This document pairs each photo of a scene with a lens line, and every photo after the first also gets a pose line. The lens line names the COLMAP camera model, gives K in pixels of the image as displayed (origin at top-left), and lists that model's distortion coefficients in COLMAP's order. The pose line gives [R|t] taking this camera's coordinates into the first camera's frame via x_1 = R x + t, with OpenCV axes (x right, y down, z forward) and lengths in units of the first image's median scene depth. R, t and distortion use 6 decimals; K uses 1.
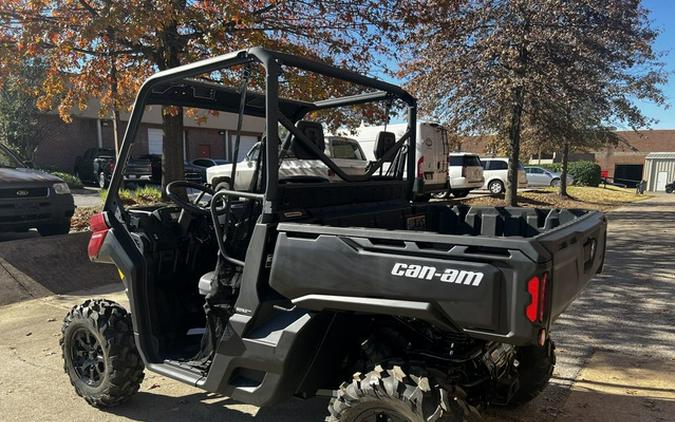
lens RADIAL K [[500.4, 0, 338.6], [0, 500.4, 254.3], [0, 0, 1]] dist [0.058332, -0.066983]
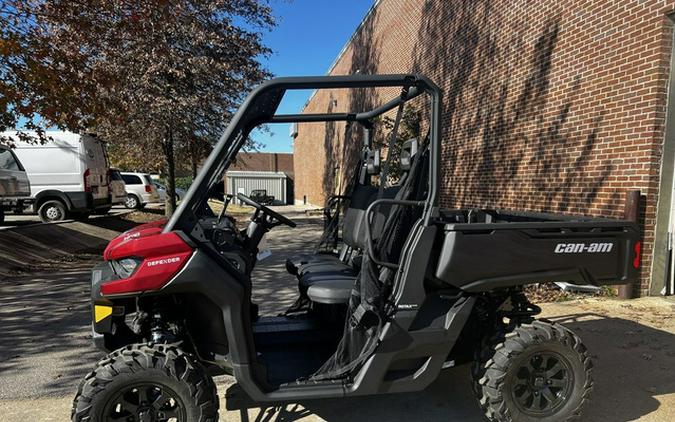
lens RADIAL K [[500.4, 0, 338.6], [0, 500.4, 254.3], [0, 0, 1]] dist [0.058332, -0.066983]
pose [[0.710288, -0.091569, 0.697930, -1.233265], [0.112021, 0.993571, 0.016353, -0.044435], [-0.694941, 0.066568, 0.715979, 0.350060]]
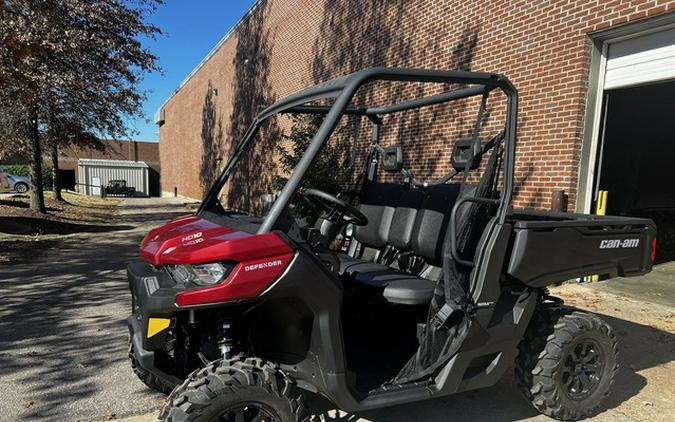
lens RADIAL K [[500.4, 0, 338.6], [0, 500.4, 254.3], [0, 0, 1]] dist [0.058332, -0.066983]
pose [[0.502254, -0.110871, 0.857583, -1.517233], [0.118185, 0.991241, 0.058935, -0.119929], [-0.856605, 0.071753, 0.510959, 0.806281]]
